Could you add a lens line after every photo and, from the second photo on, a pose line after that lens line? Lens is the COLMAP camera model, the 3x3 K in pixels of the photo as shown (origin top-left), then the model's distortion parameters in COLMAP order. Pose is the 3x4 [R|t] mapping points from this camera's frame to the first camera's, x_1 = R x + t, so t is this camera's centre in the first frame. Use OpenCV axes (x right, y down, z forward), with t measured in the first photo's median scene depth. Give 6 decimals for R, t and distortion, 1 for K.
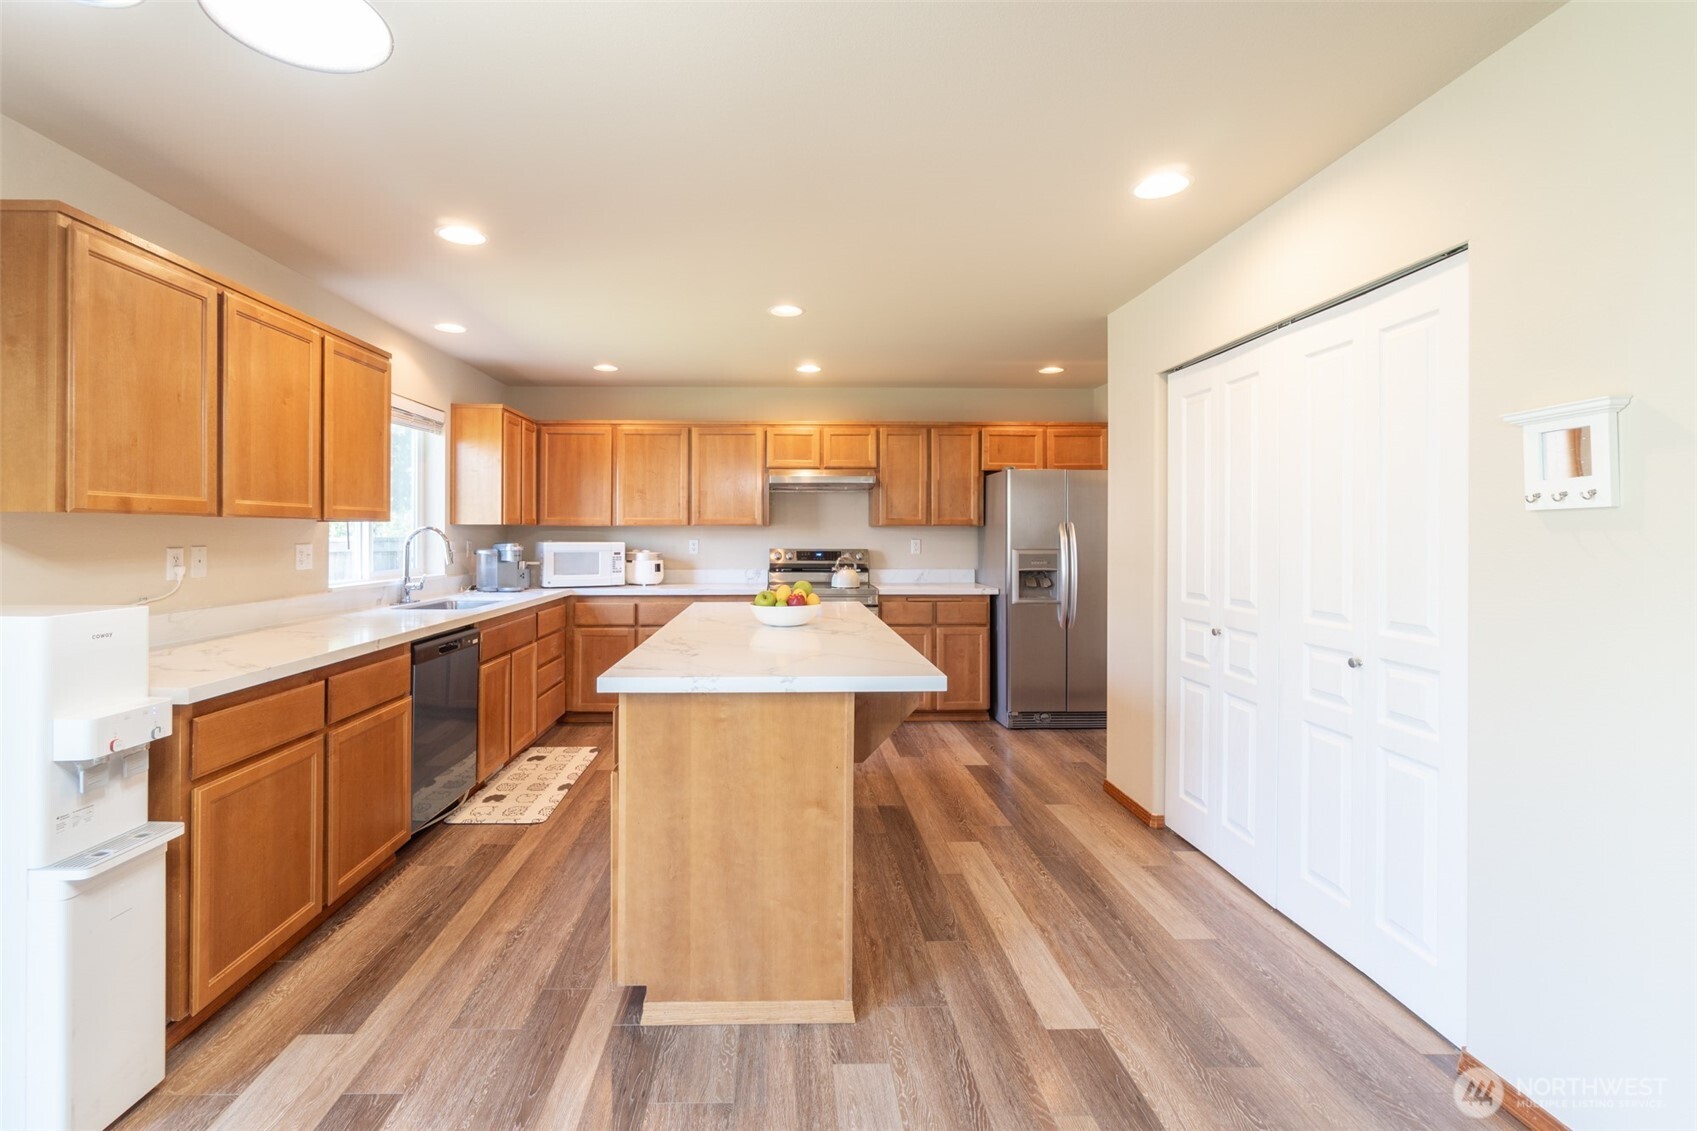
lens RADIAL K [[736.1, 0, 794.9], [0, 736.1, 538.1], [0, 0, 1]] dist [-0.003923, 0.001700]
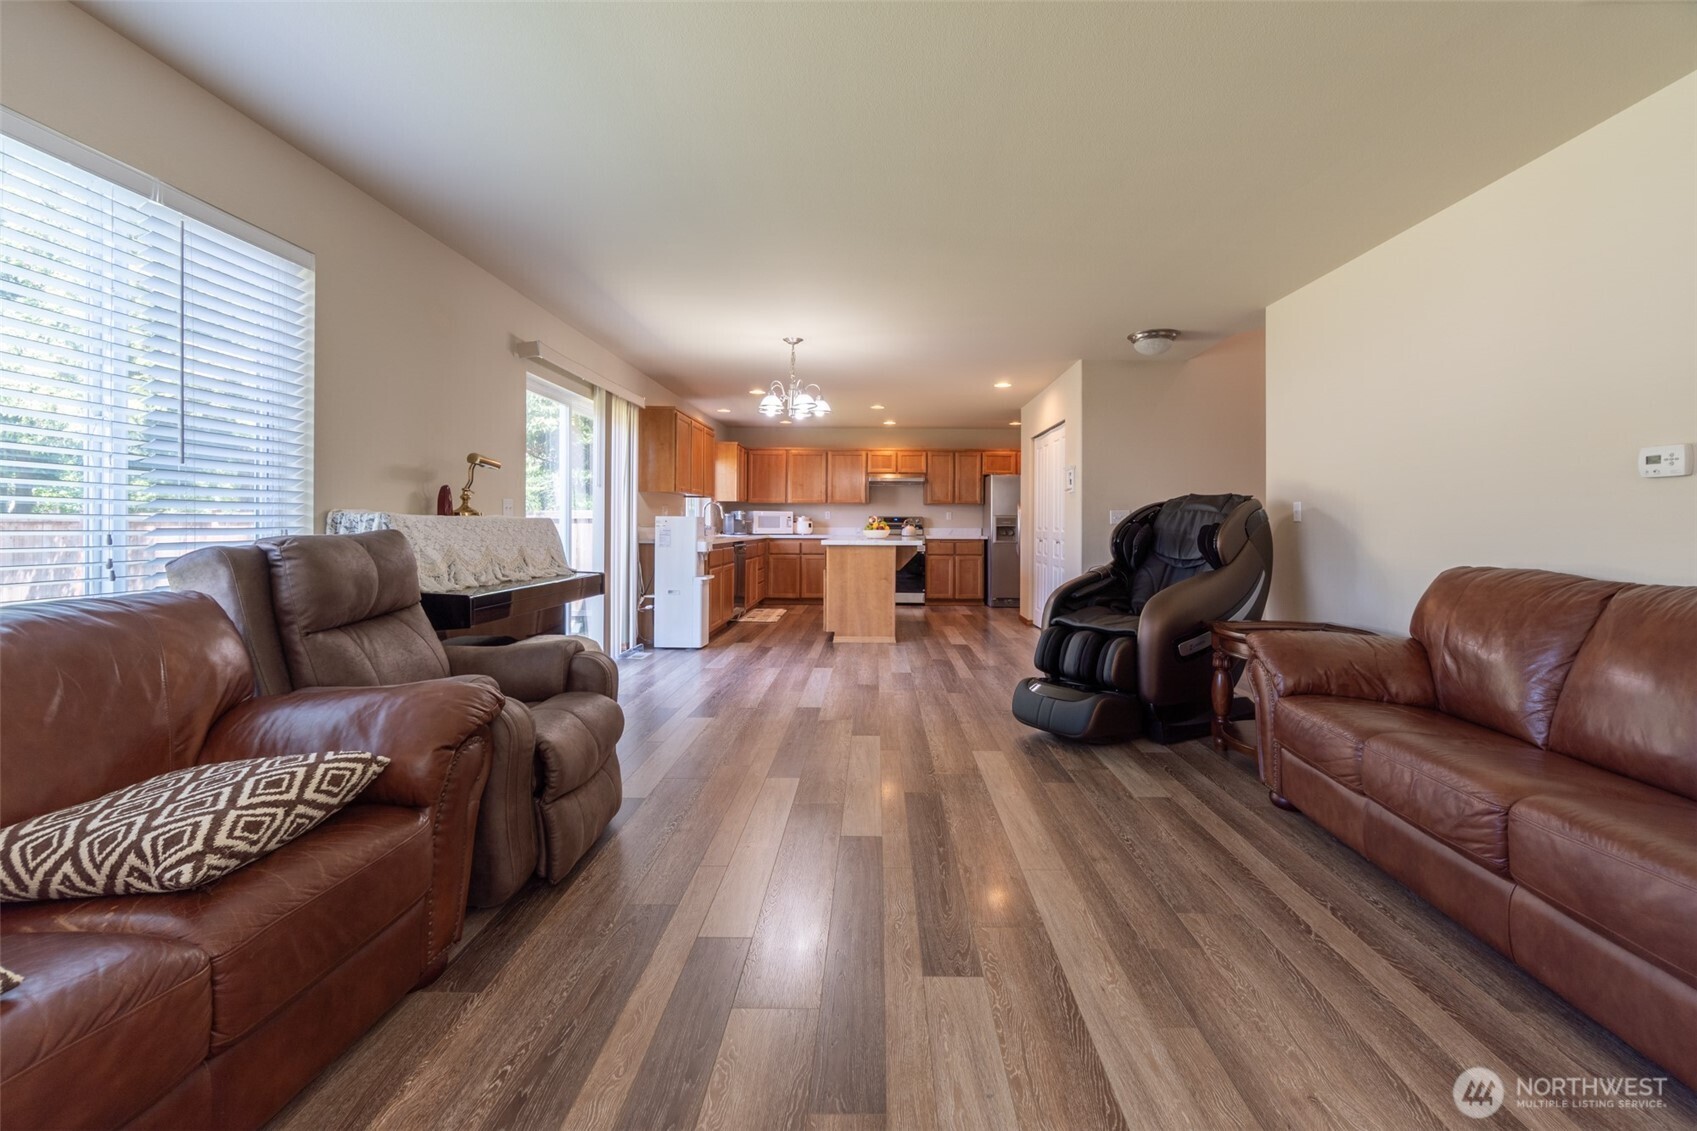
lens RADIAL K [[736.1, 0, 853.6], [0, 736.1, 512.4], [0, 0, 1]] dist [-0.003923, 0.001700]
pose [[0.998737, 0.005312, -0.049968, 0.020355], [-0.006414, 0.999739, -0.021915, 0.048742], [0.049839, 0.022208, 0.998510, -0.903547]]
